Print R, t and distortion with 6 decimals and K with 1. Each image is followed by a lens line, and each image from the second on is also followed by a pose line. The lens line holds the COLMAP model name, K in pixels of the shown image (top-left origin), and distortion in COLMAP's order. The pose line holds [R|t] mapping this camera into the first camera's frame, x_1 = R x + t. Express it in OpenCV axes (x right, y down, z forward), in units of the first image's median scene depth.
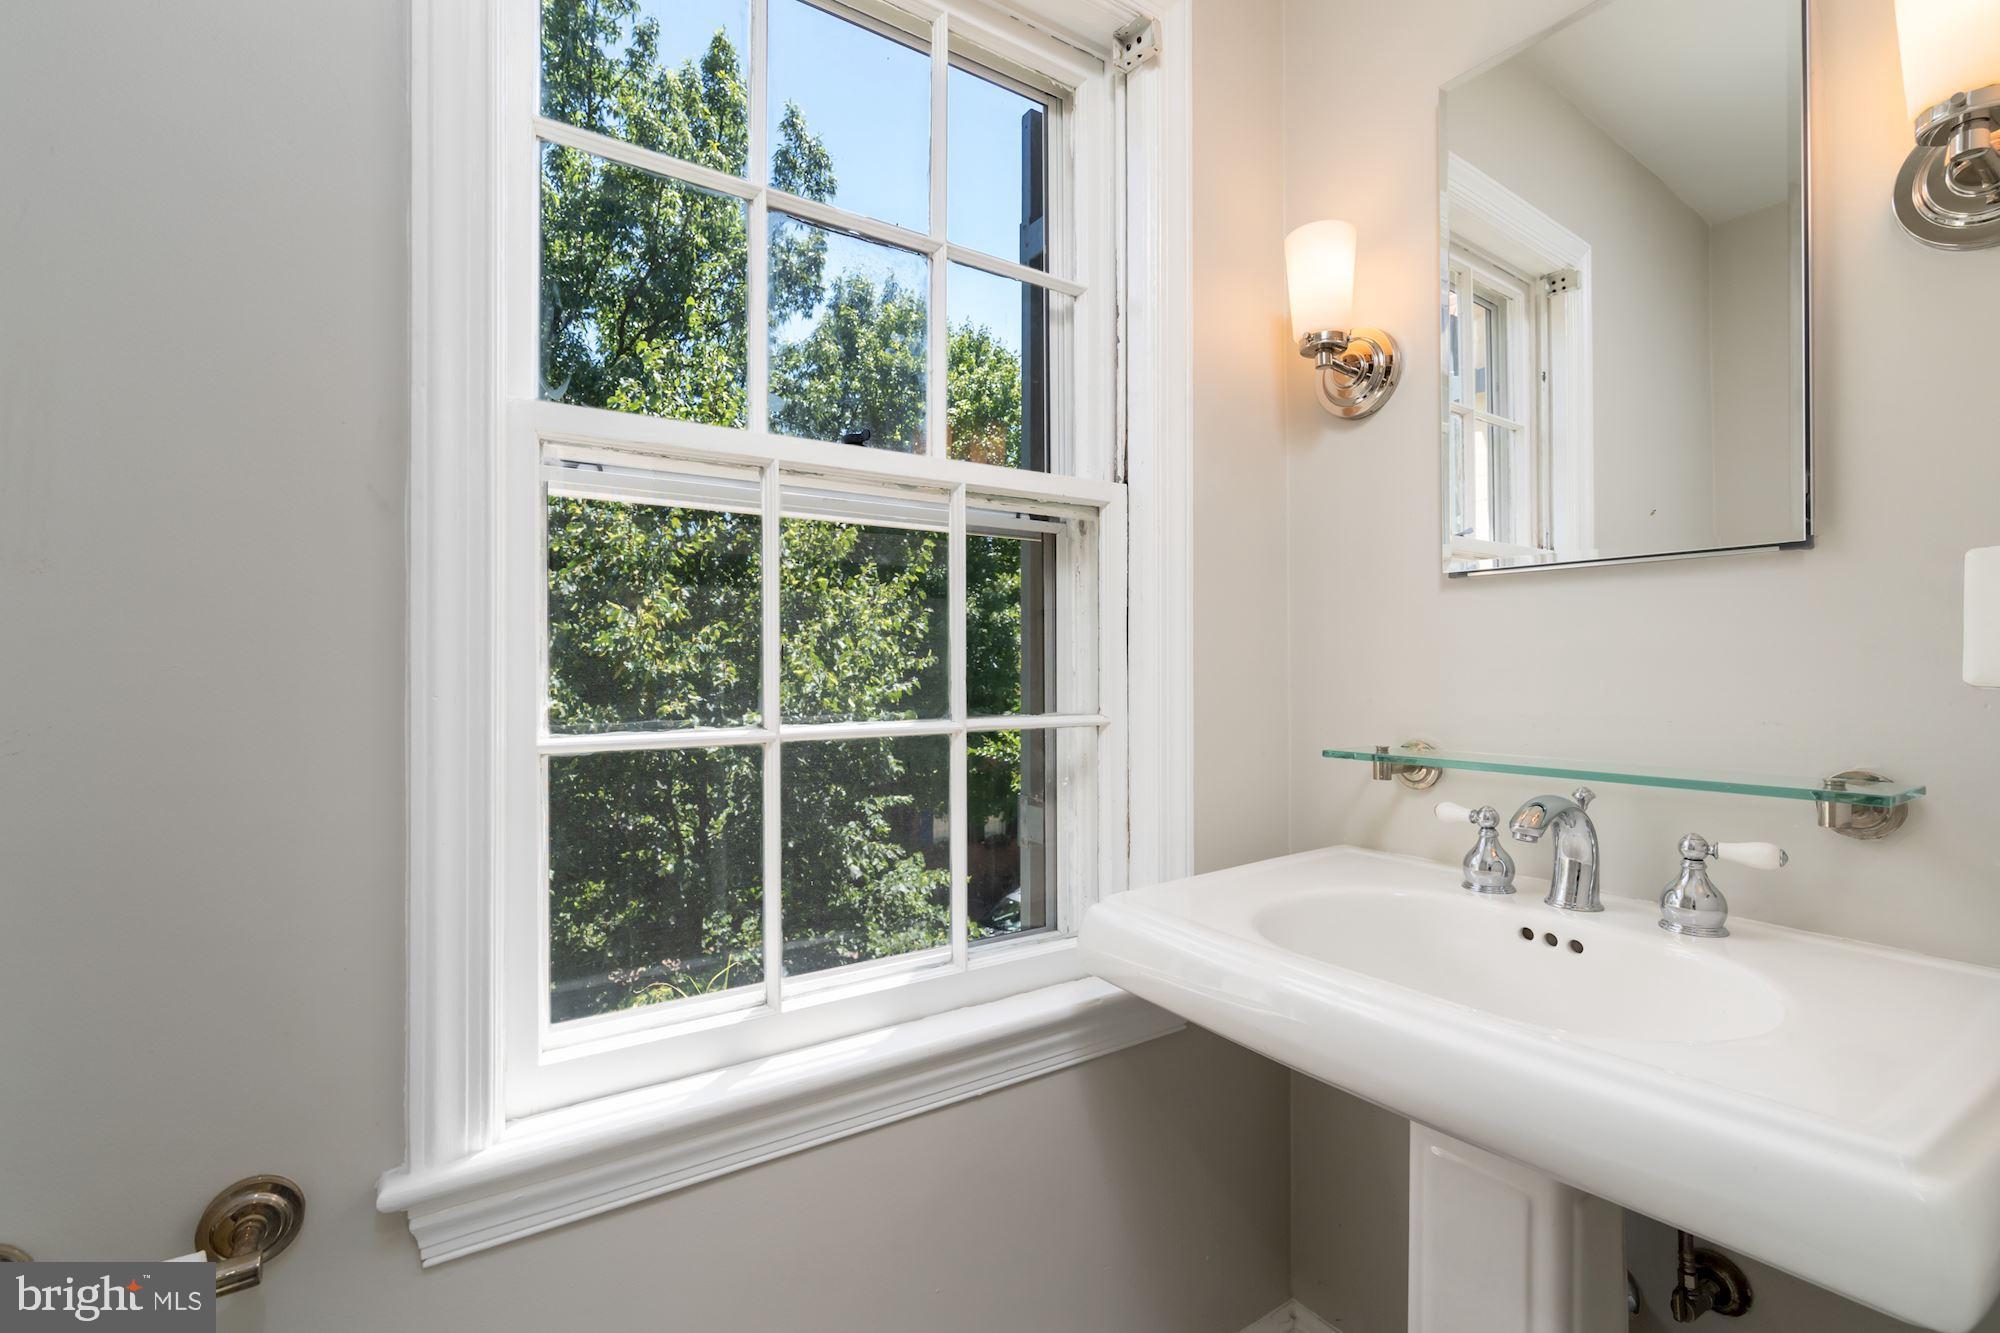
lens RADIAL K [[915.5, 0, 1007.6], [0, 915.5, 661.3], [0, 0, 1]] dist [-0.006150, 0.001586]
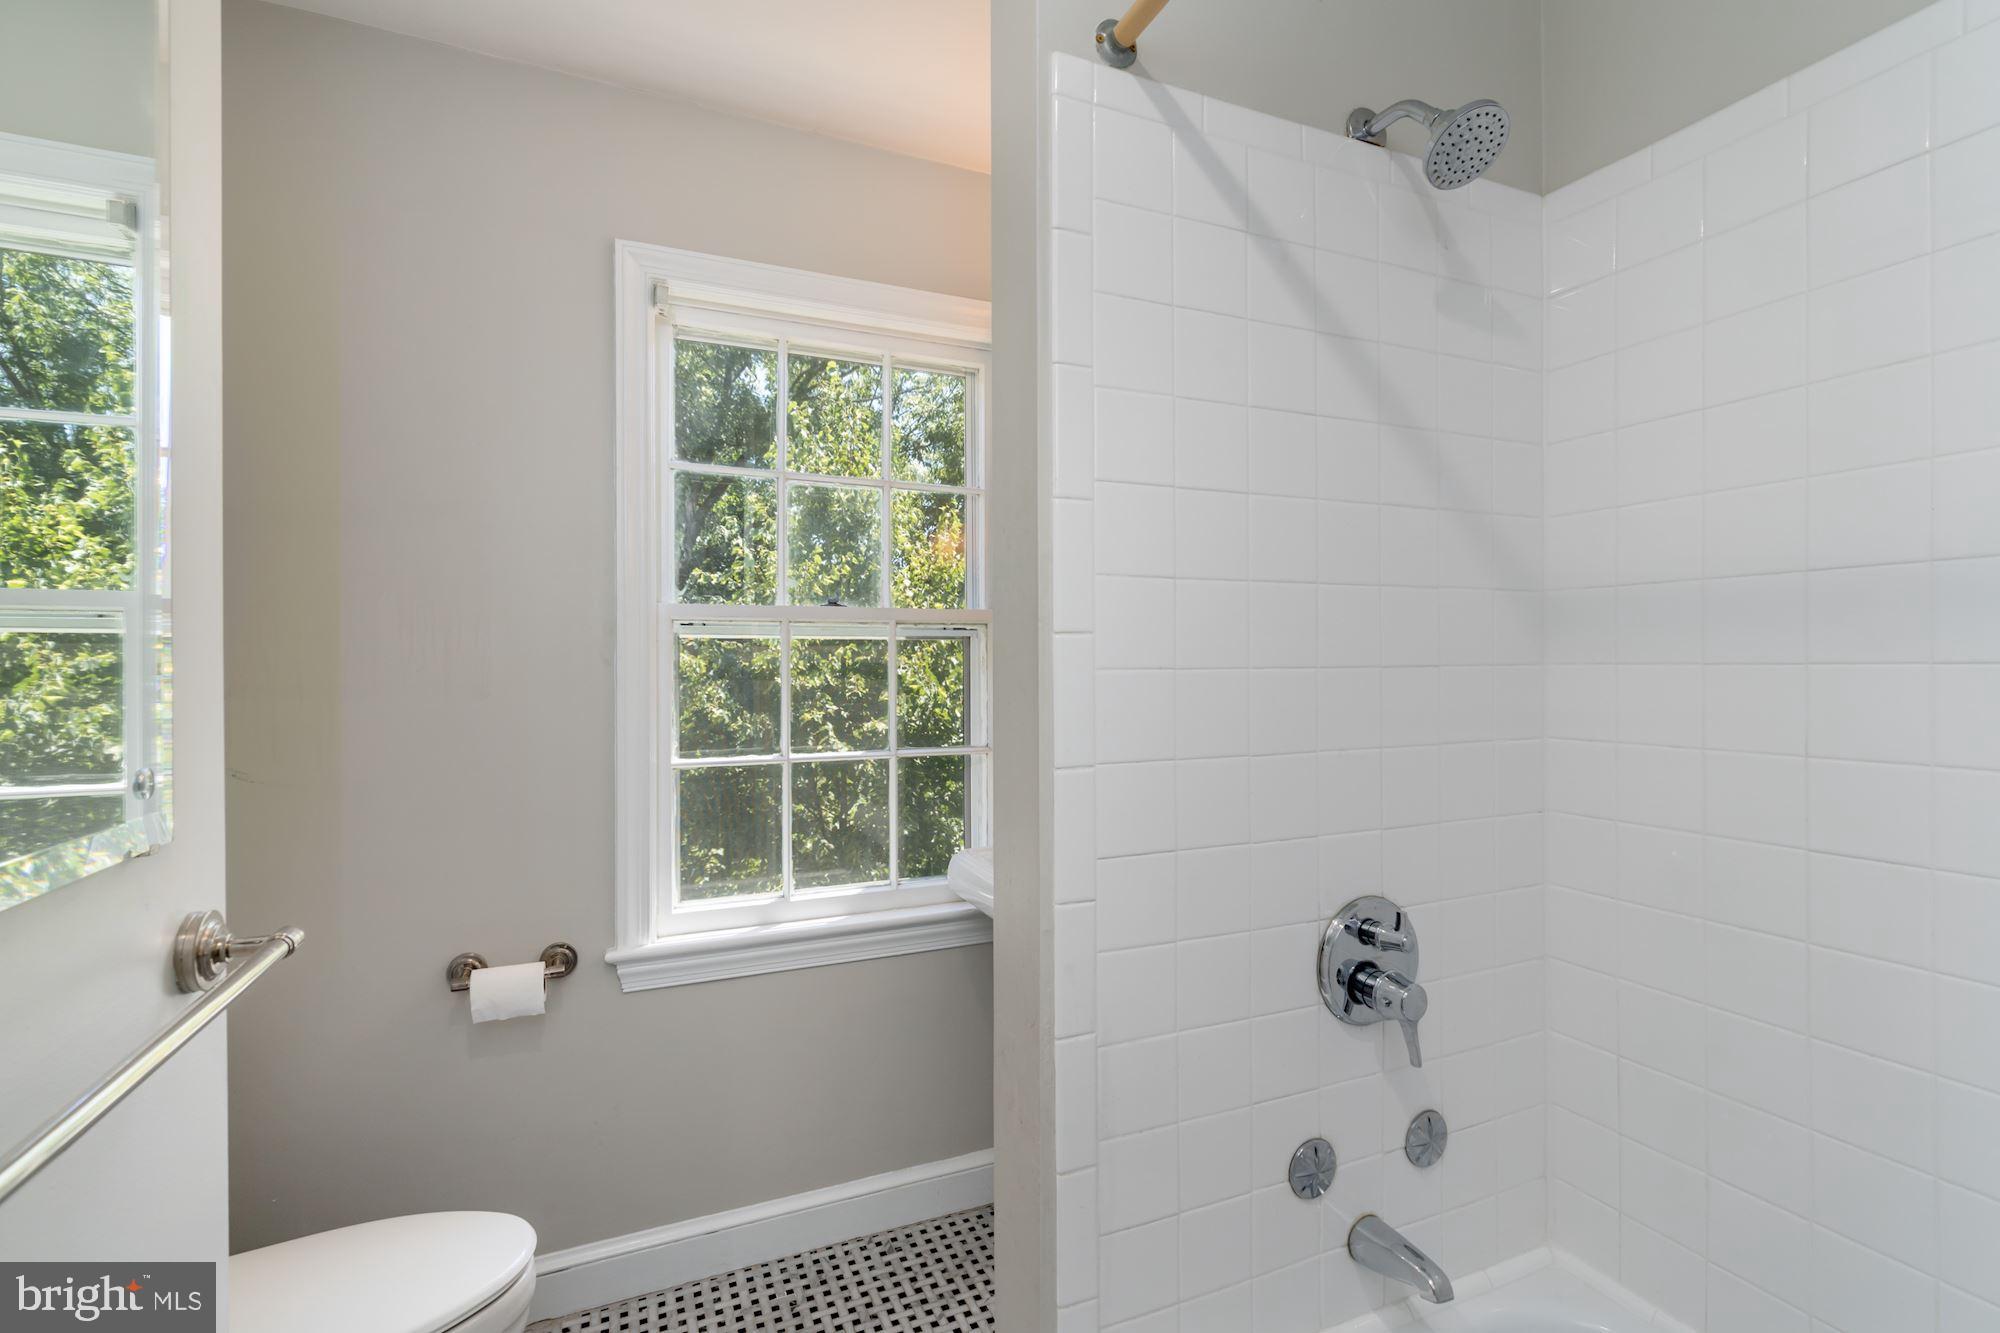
lens RADIAL K [[915.5, 0, 1006.7], [0, 915.5, 670.8], [0, 0, 1]] dist [-0.006150, 0.001586]
pose [[0.984979, 0.001626, -0.172664, 0.094468], [0.000496, 0.999925, 0.012246, -0.022966], [0.172671, -0.012148, 0.984905, -0.145526]]
